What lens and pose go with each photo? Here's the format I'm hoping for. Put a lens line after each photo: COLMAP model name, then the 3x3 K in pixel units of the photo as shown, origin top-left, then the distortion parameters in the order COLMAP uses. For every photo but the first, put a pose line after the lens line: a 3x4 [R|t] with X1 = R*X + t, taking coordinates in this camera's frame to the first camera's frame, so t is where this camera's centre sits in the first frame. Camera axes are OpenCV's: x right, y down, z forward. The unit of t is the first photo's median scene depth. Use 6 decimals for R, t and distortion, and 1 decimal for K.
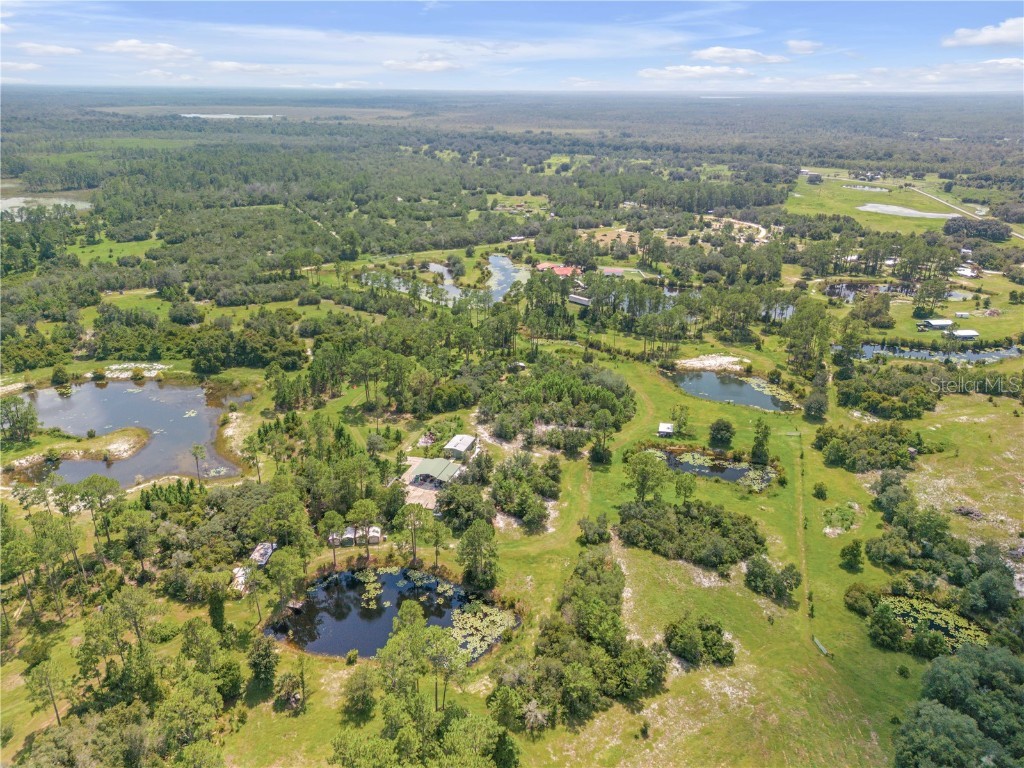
lens RADIAL K [[735.6, 0, 512.0], [0, 735.6, 349.3], [0, 0, 1]] dist [0.057790, -0.043178]
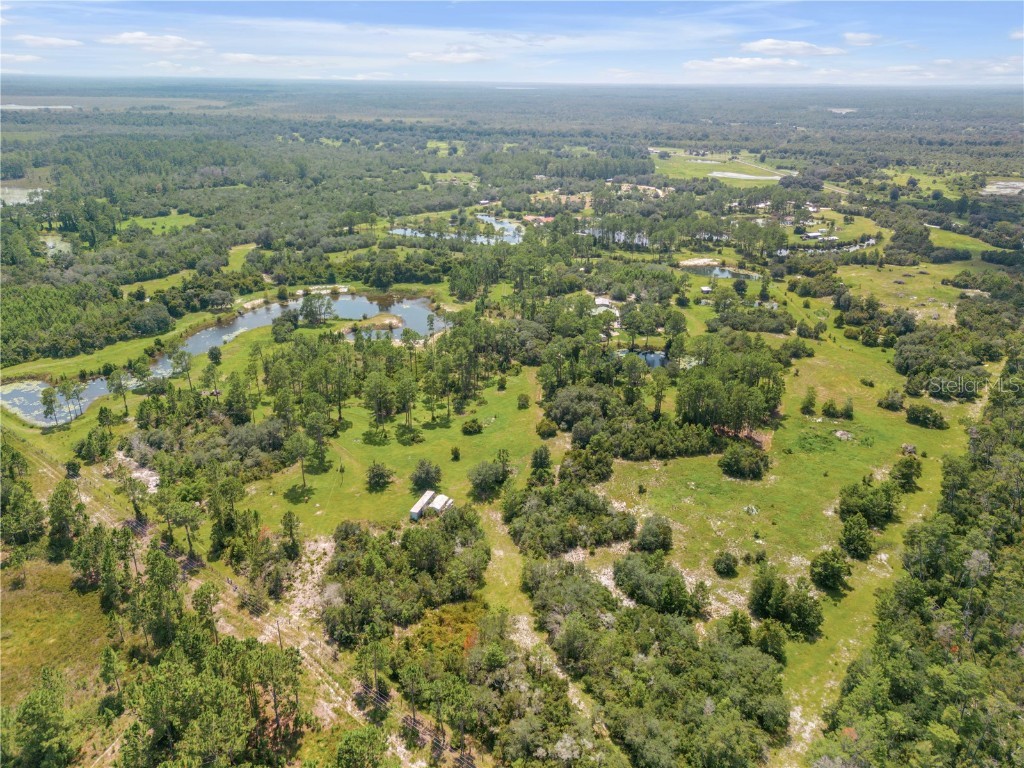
lens RADIAL K [[741.9, 0, 512.0], [0, 741.9, 384.0], [0, 0, 1]] dist [0.061770, -0.066140]
pose [[0.962815, -0.099829, 0.251041, -0.323694], [0.087346, 0.994344, 0.060414, 0.089601], [-0.255652, -0.036240, 0.966089, -0.253077]]
